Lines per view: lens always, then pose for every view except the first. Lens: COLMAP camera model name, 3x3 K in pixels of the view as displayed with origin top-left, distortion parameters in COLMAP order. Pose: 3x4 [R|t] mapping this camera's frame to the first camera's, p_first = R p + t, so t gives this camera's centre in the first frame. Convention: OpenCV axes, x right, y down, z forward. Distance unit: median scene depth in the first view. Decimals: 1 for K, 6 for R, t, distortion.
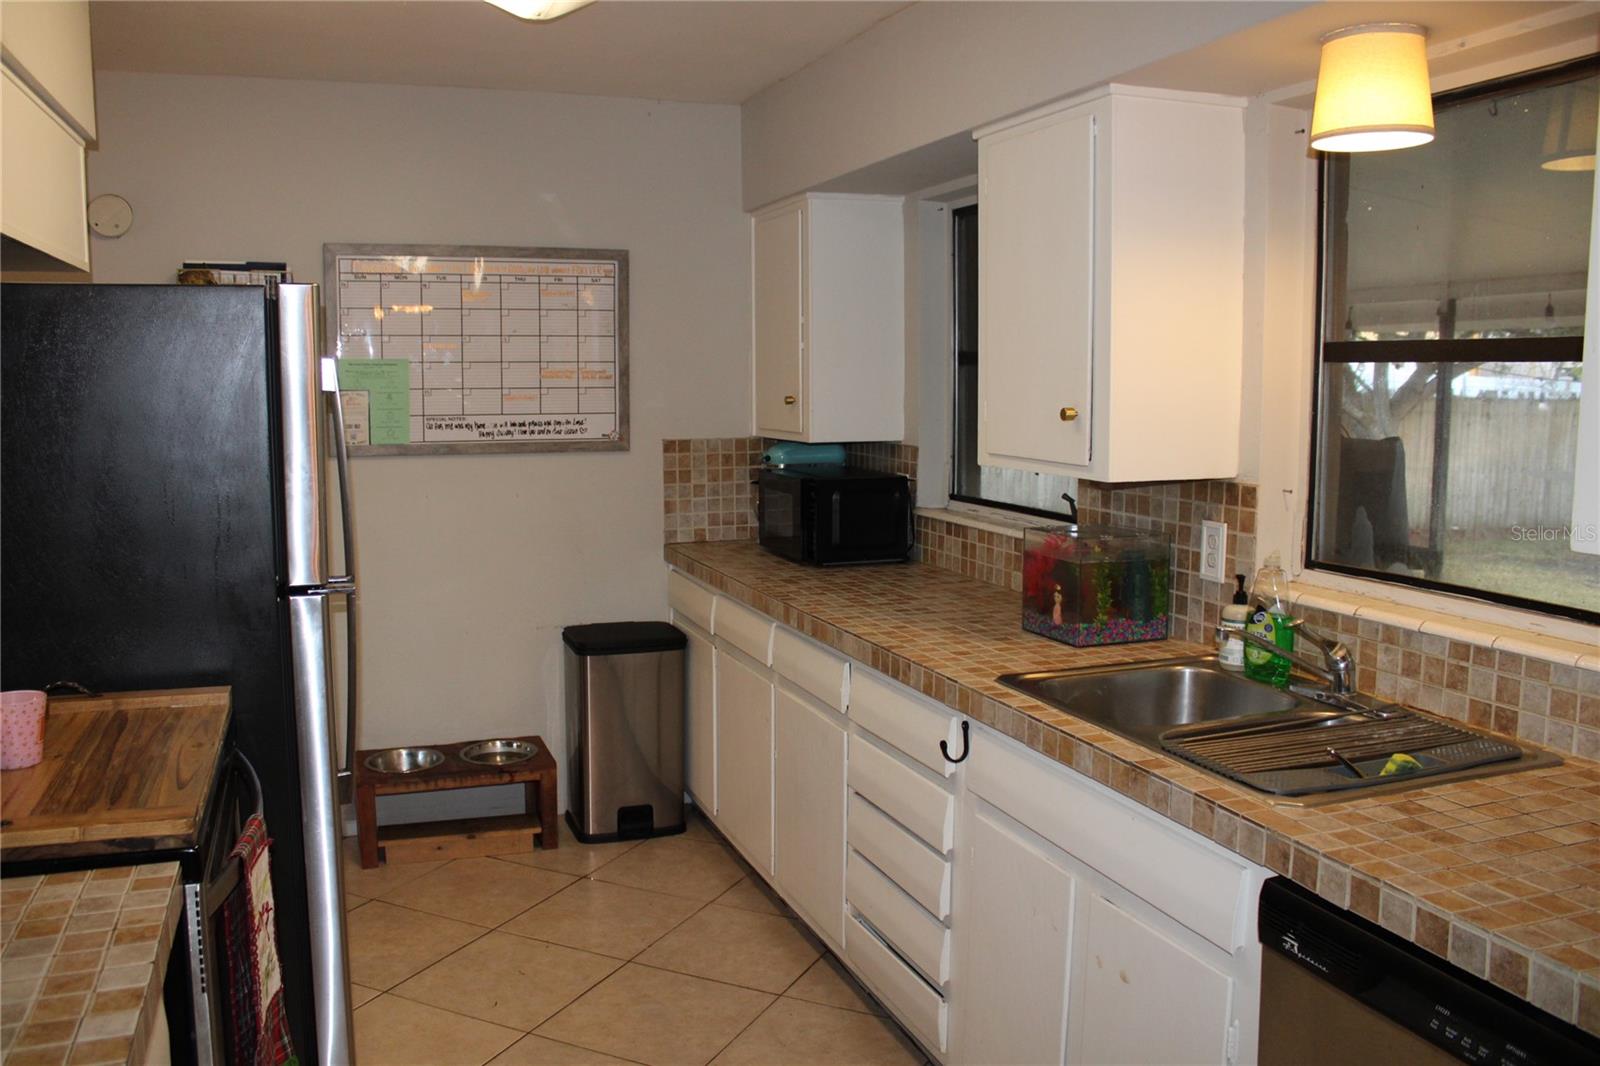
lens RADIAL K [[1371.5, 0, 788.2], [0, 1371.5, 536.0], [0, 0, 1]] dist [-0.127177, 0.136392]
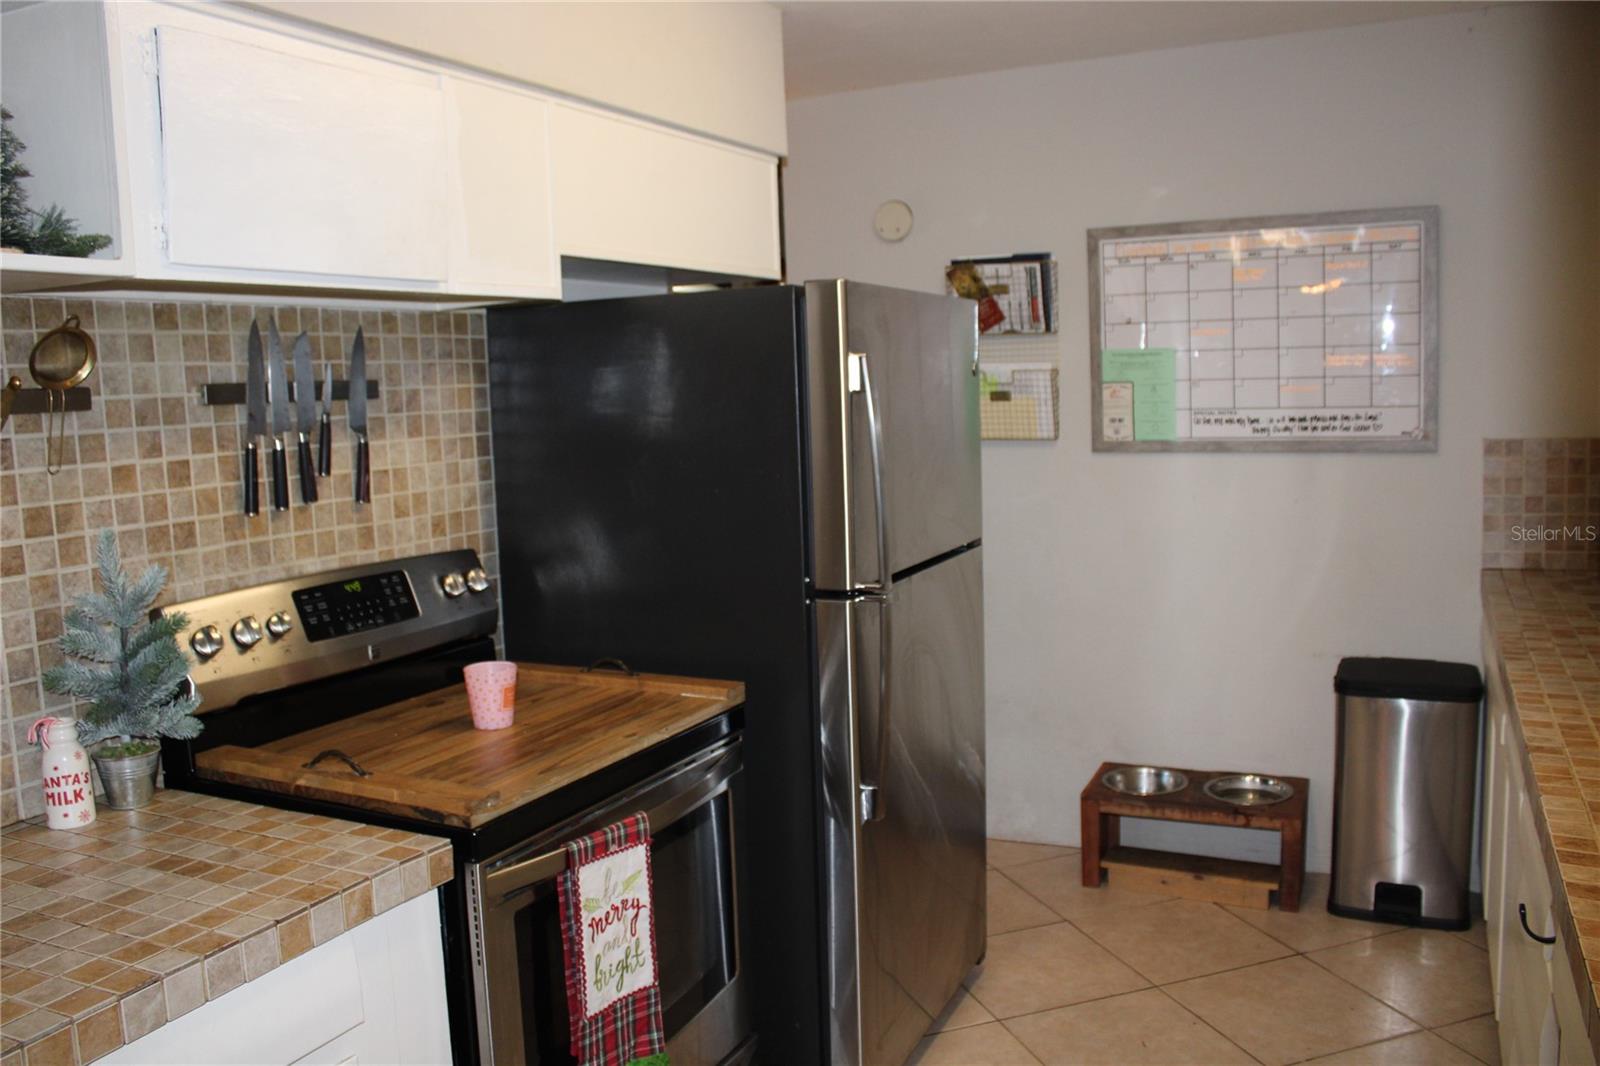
lens RADIAL K [[1371.5, 0, 790.6], [0, 1371.5, 525.0], [0, 0, 1]] dist [-0.127177, 0.136392]
pose [[0.697925, 0.055175, -0.714043, 0.197922], [-0.052223, 0.998294, 0.026095, -0.020406], [0.714265, 0.019077, 0.699616, 0.170508]]
